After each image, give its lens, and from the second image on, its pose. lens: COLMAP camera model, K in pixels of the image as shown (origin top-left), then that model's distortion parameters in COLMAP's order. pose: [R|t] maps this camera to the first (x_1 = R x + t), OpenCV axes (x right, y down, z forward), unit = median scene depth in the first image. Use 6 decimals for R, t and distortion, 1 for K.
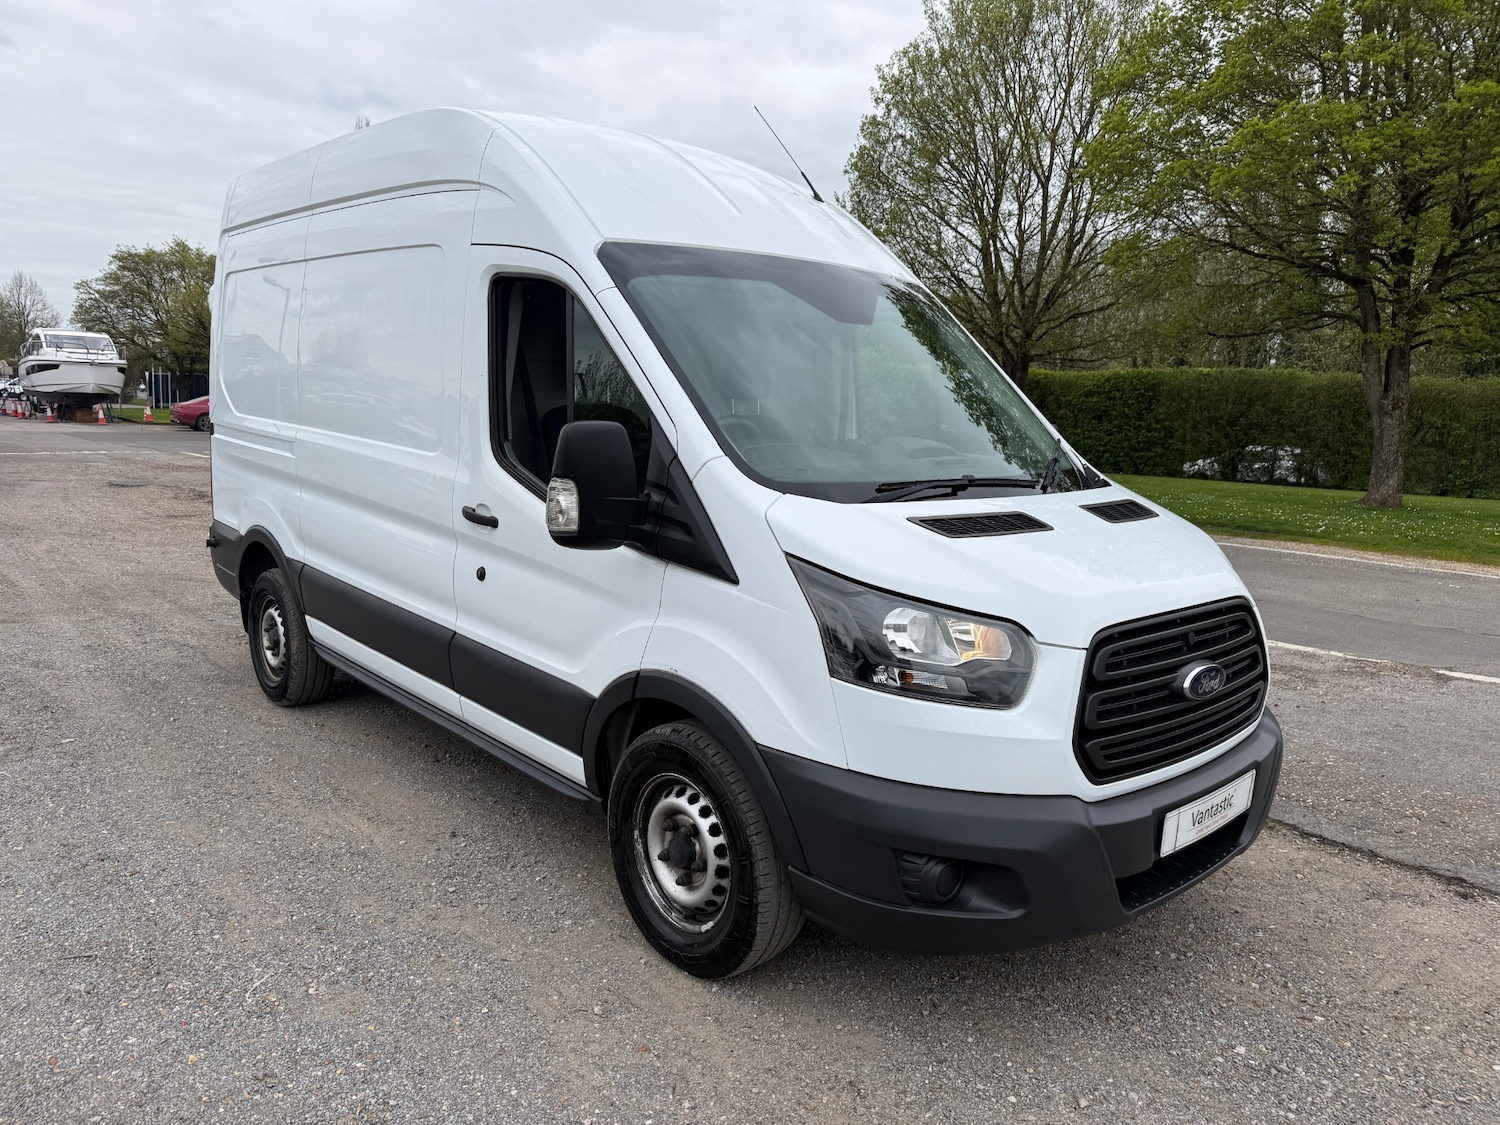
lens RADIAL K [[1138.9, 0, 732.4], [0, 1138.9, 556.9], [0, 0, 1]] dist [0.004604, -0.009538]
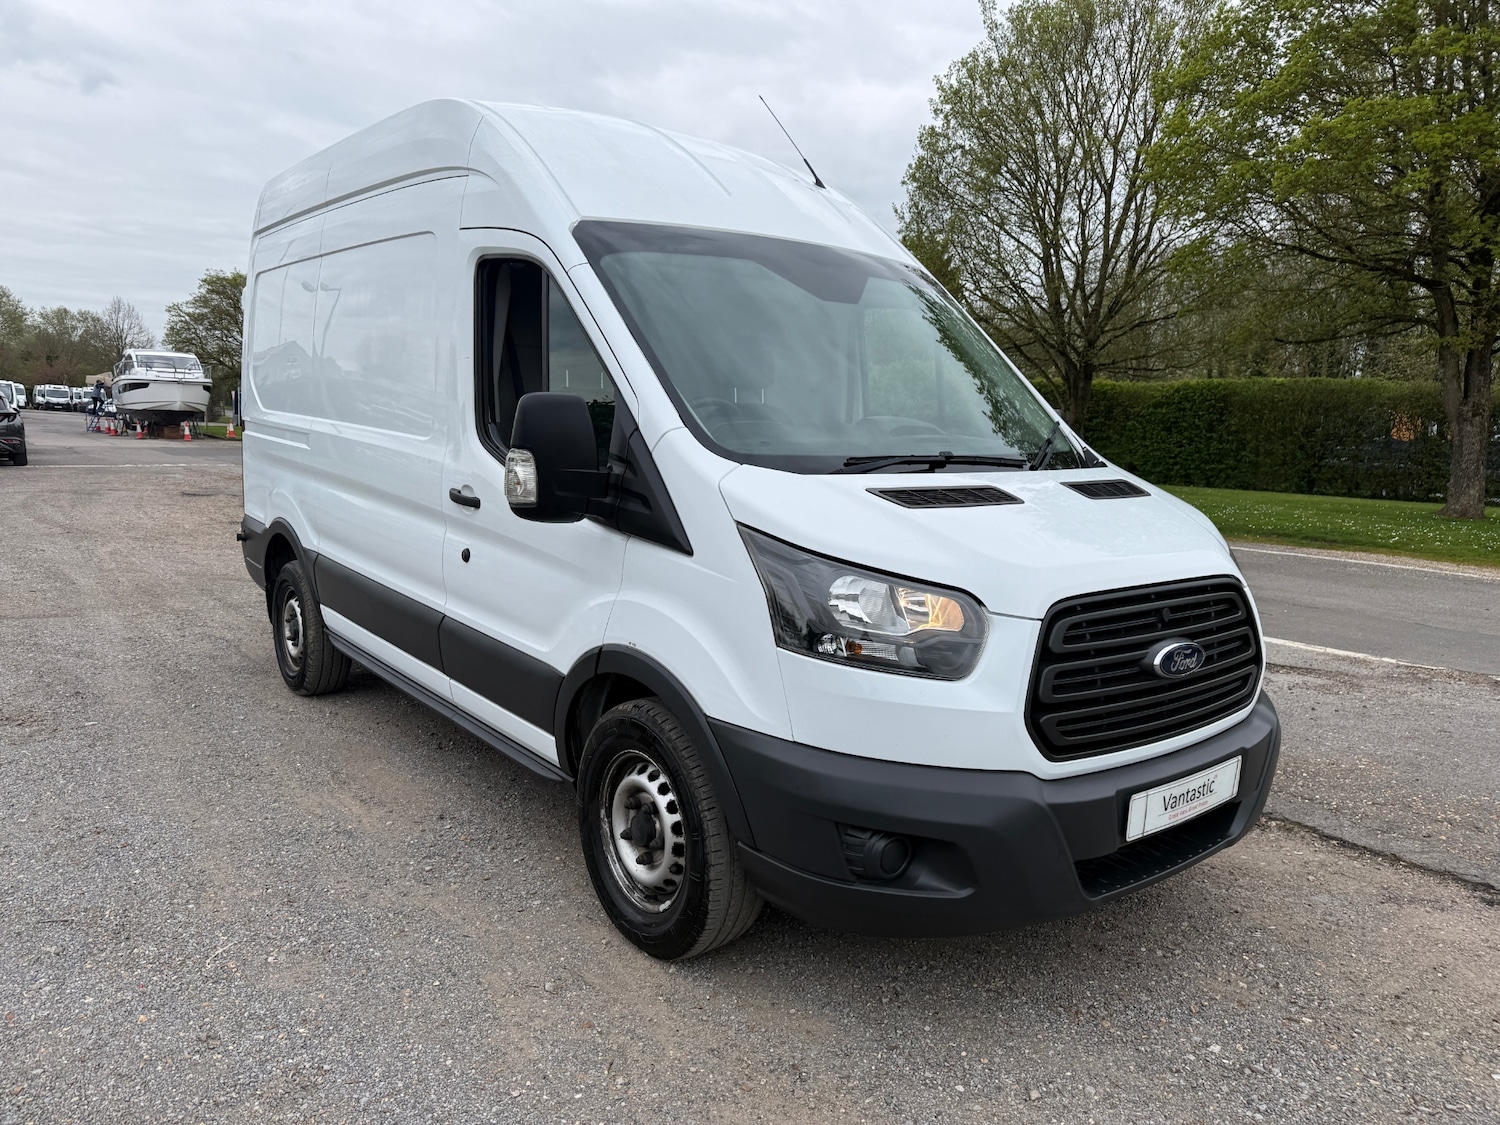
lens RADIAL K [[1133.8, 0, 750.0], [0, 1133.8, 562.5], [0, 0, 1]] dist [0.002234, -0.006895]
pose [[0.997542, 0.004148, -0.069953, 0.090523], [-0.005543, 0.999790, -0.019752, 0.036250], [0.069857, 0.020091, 0.997355, 0.018976]]
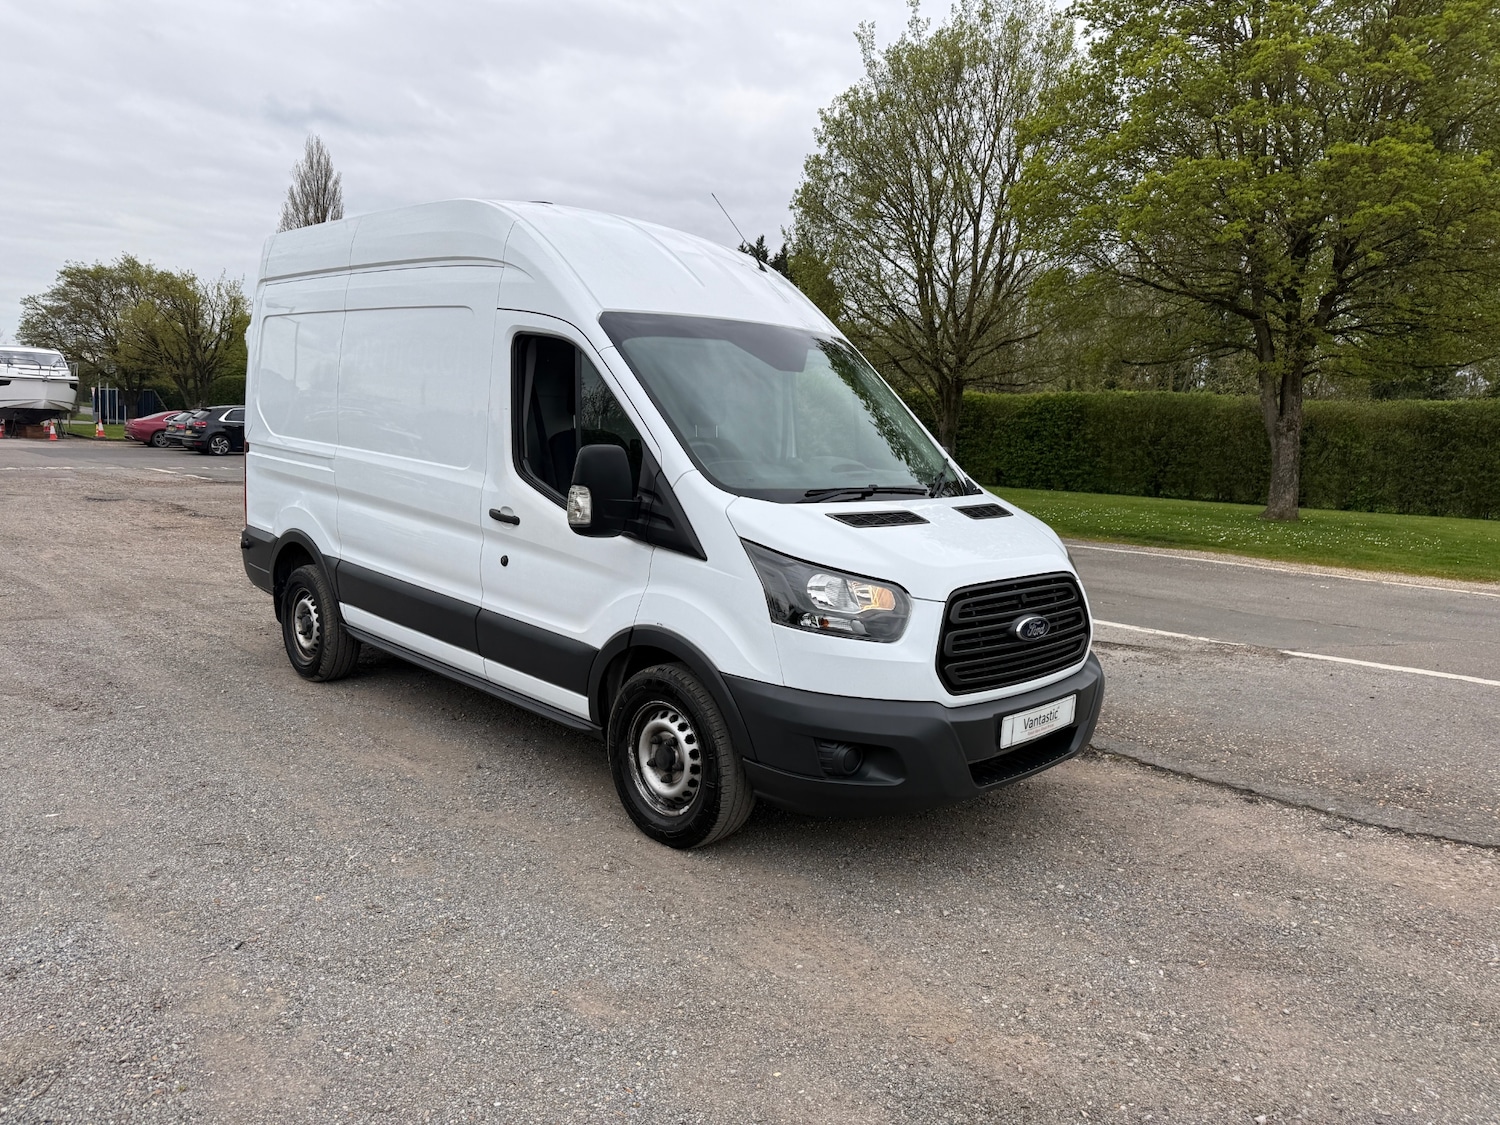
lens RADIAL K [[1251.6, 0, 751.9], [0, 1251.6, 544.7], [0, 0, 1]] dist [0.059020, -0.104108]
pose [[0.998135, -0.002183, 0.061001, -0.024544], [0.004179, 0.999460, -0.032598, 0.040576], [-0.060897, 0.032792, 0.997605, -0.405568]]
